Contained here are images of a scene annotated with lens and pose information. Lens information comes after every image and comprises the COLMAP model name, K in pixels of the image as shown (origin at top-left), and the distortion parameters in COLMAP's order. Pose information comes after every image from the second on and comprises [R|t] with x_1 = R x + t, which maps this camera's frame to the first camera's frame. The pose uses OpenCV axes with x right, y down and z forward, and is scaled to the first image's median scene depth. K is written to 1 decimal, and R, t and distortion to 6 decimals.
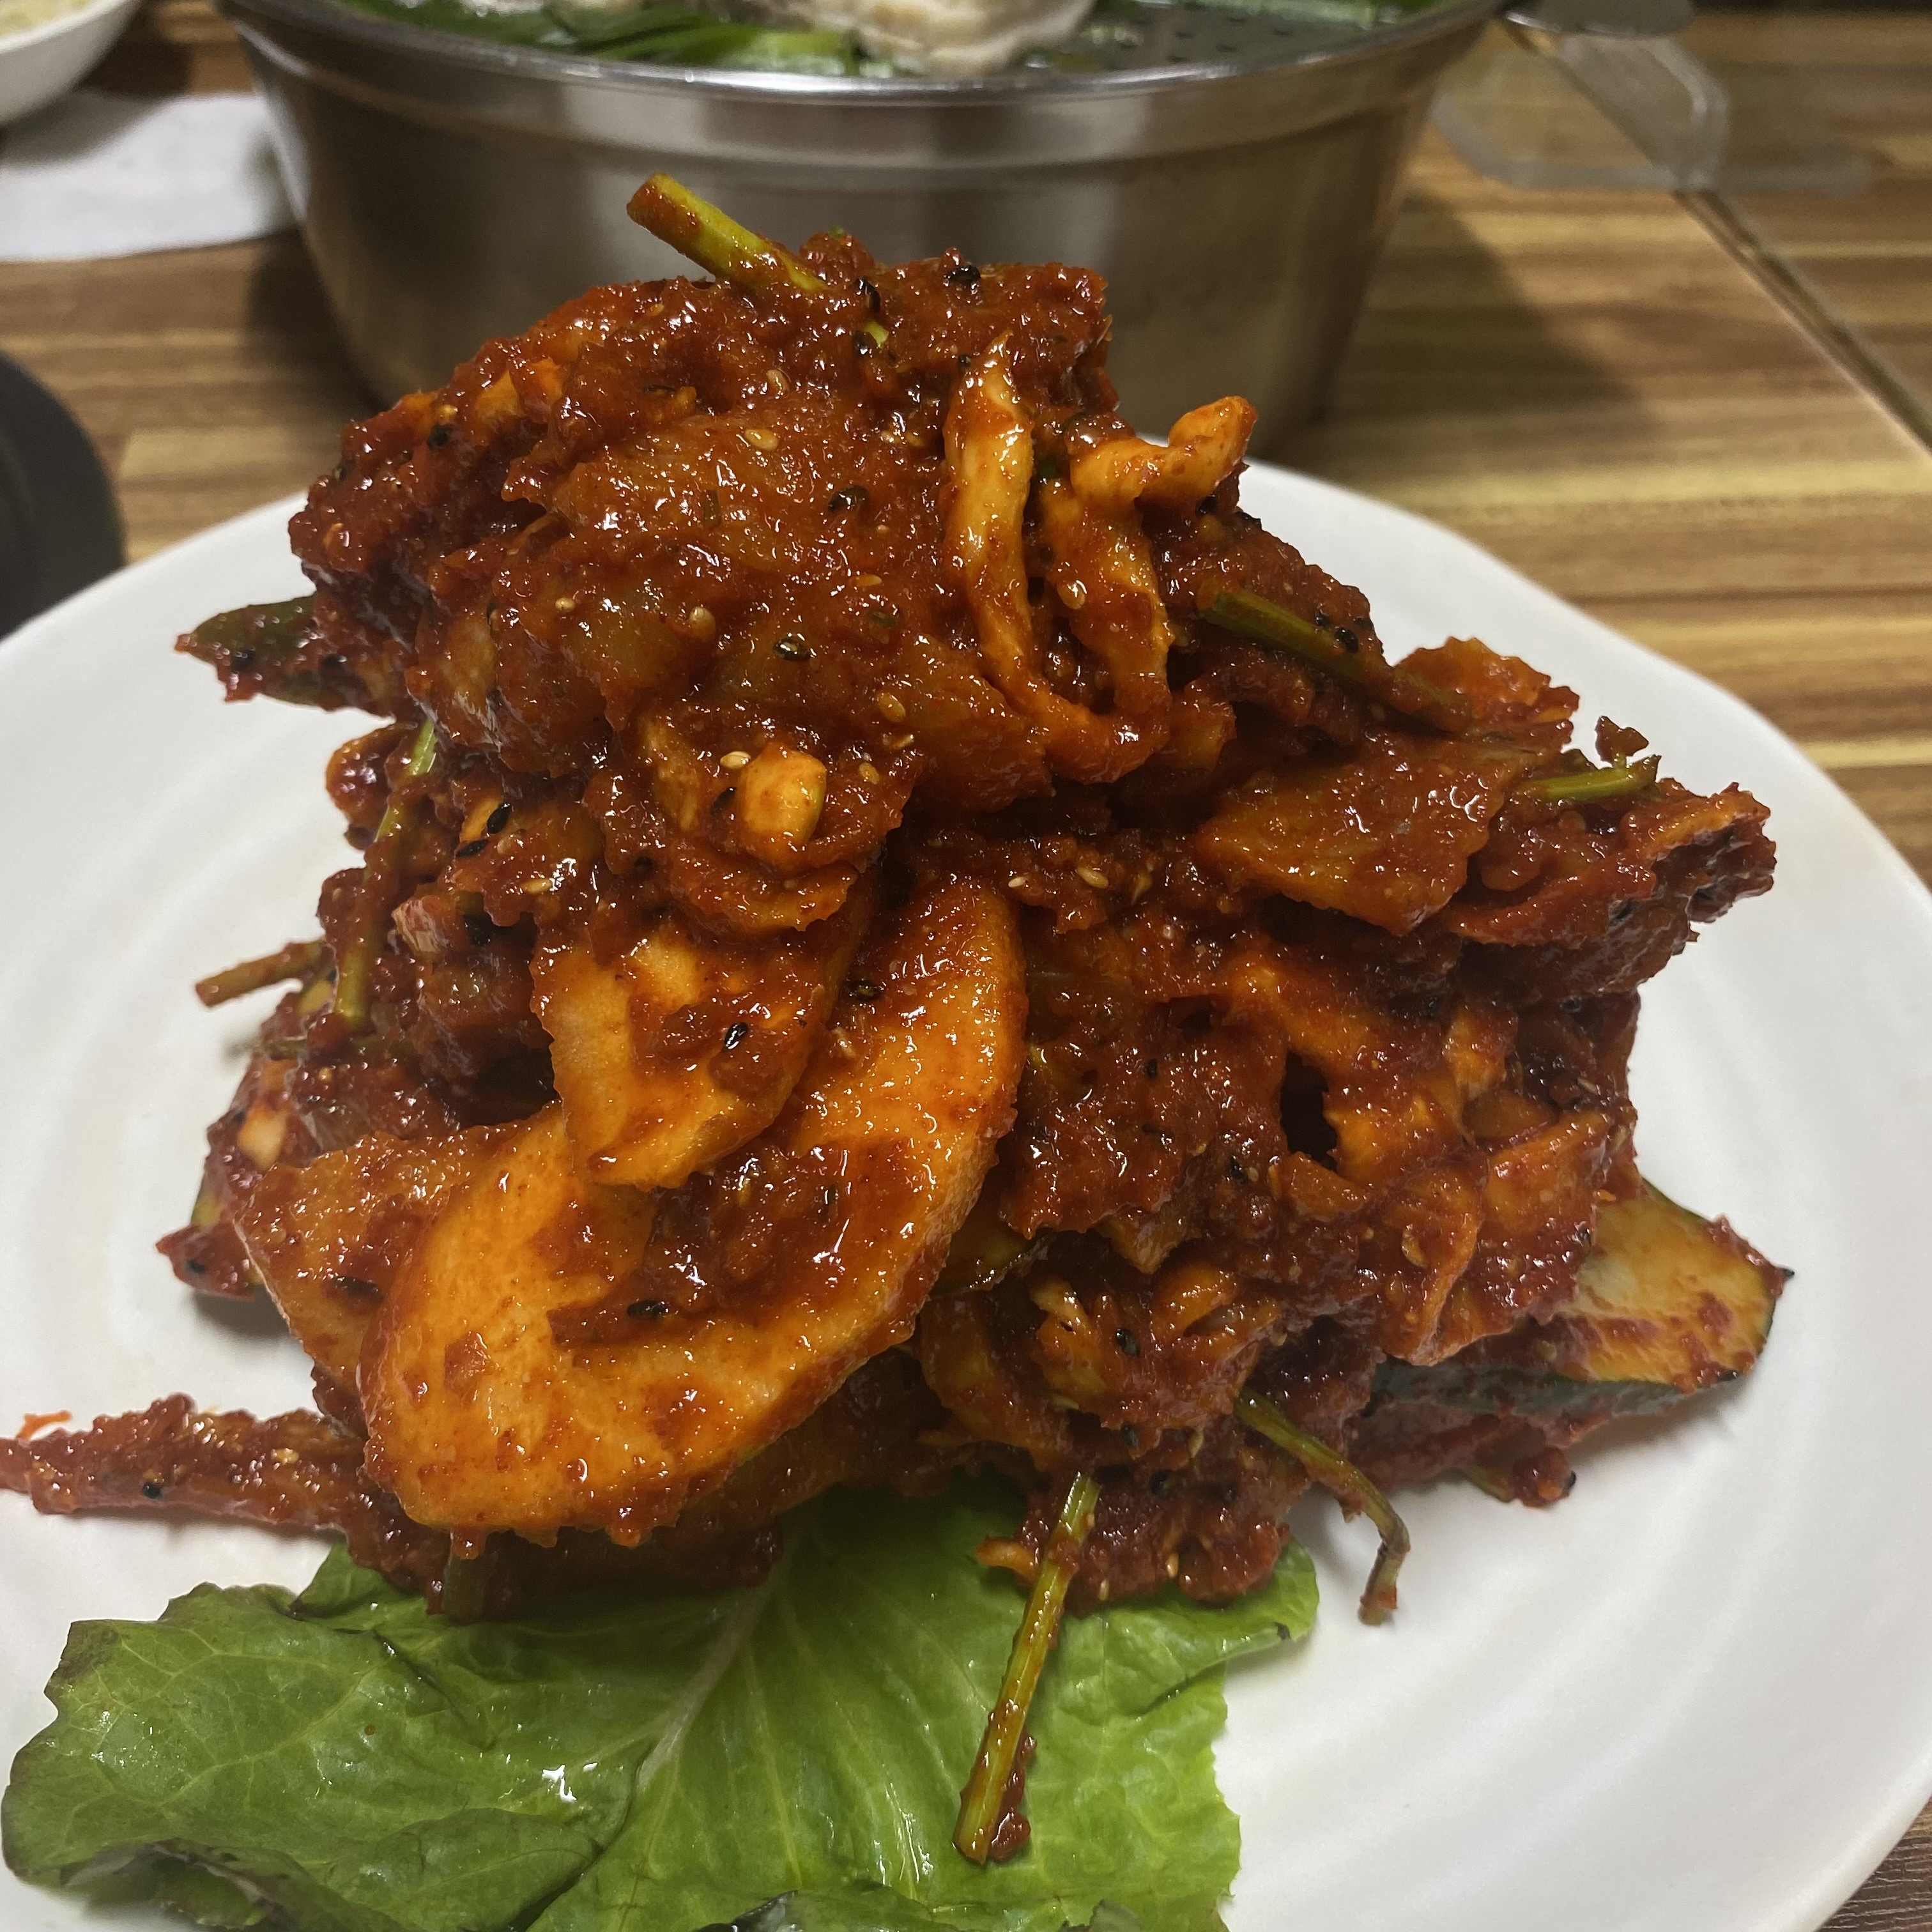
lens RADIAL K [[1978.0, 0, 964.5], [0, 1978.0, 967.2], [0, 0, 1]] dist [-0.023430, 0.000000]
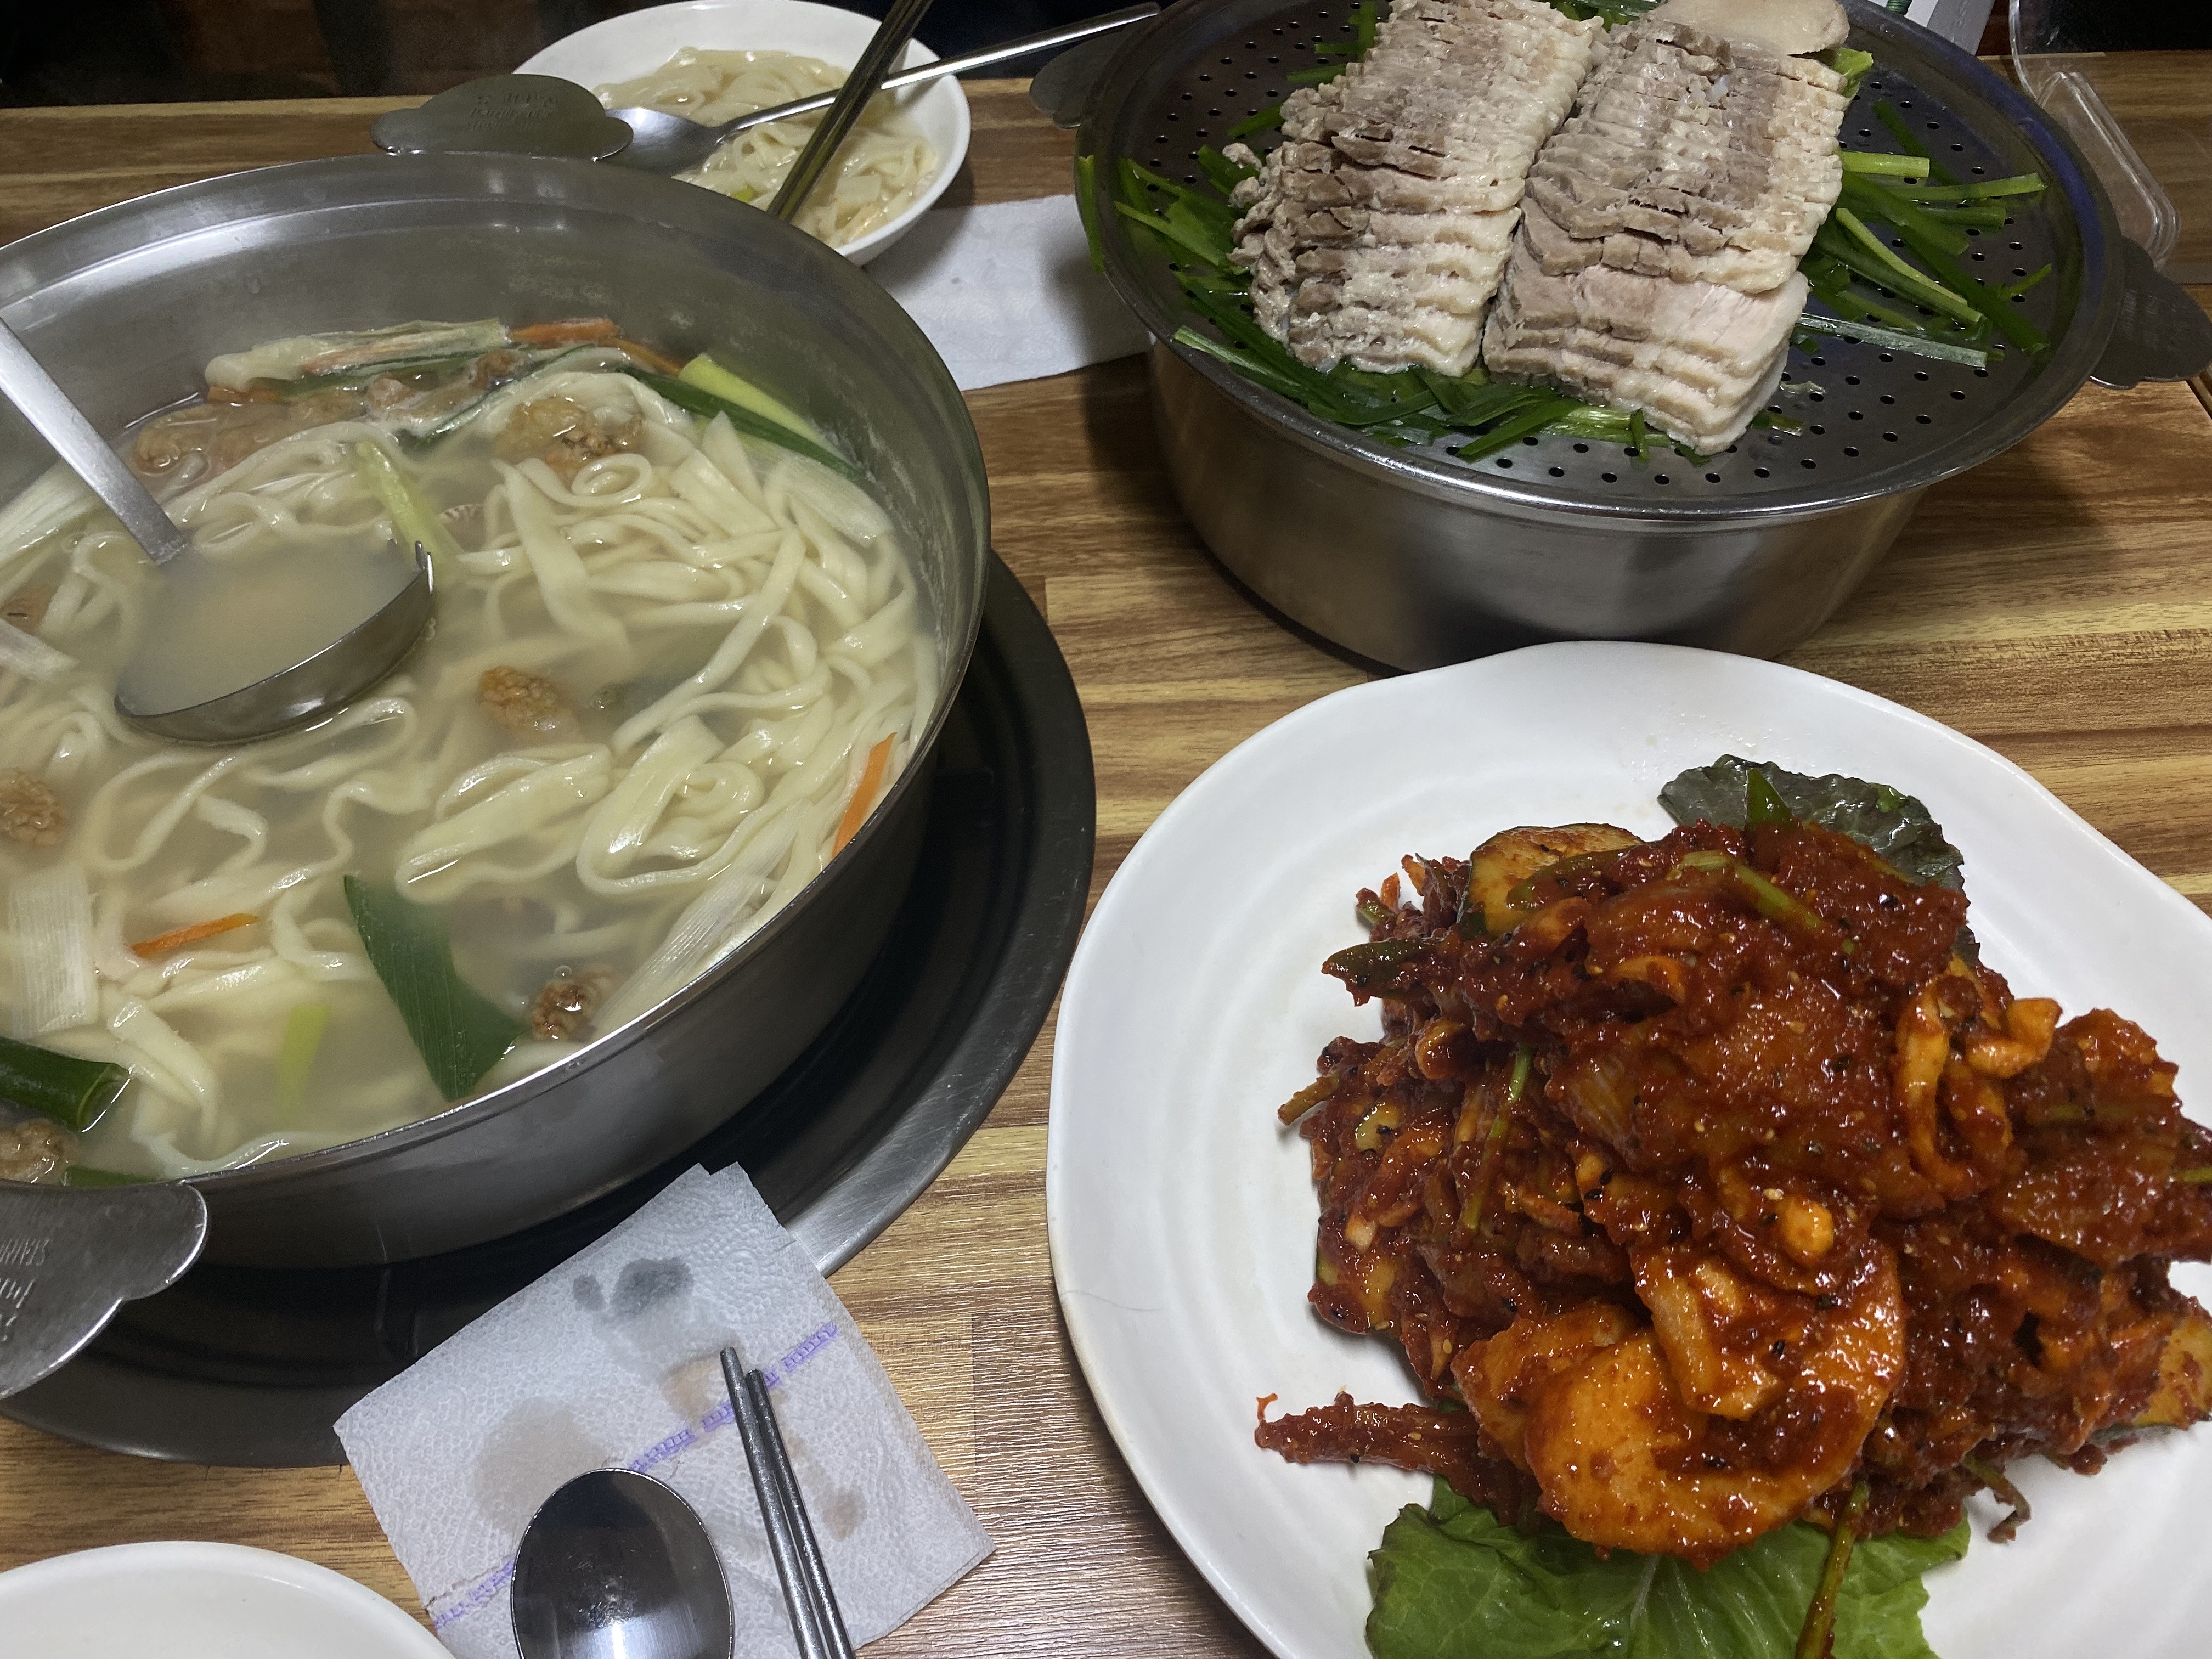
lens RADIAL K [[1694.2, 0, 1109.6], [0, 1694.2, 827.4], [0, 0, 1]] dist [-0.005906, -0.007124]
pose [[0.997814, 0.026164, -0.060693, -0.607990], [-0.013312, 0.979046, 0.203204, -0.709263], [0.064738, -0.201951, 0.977254, -0.527639]]
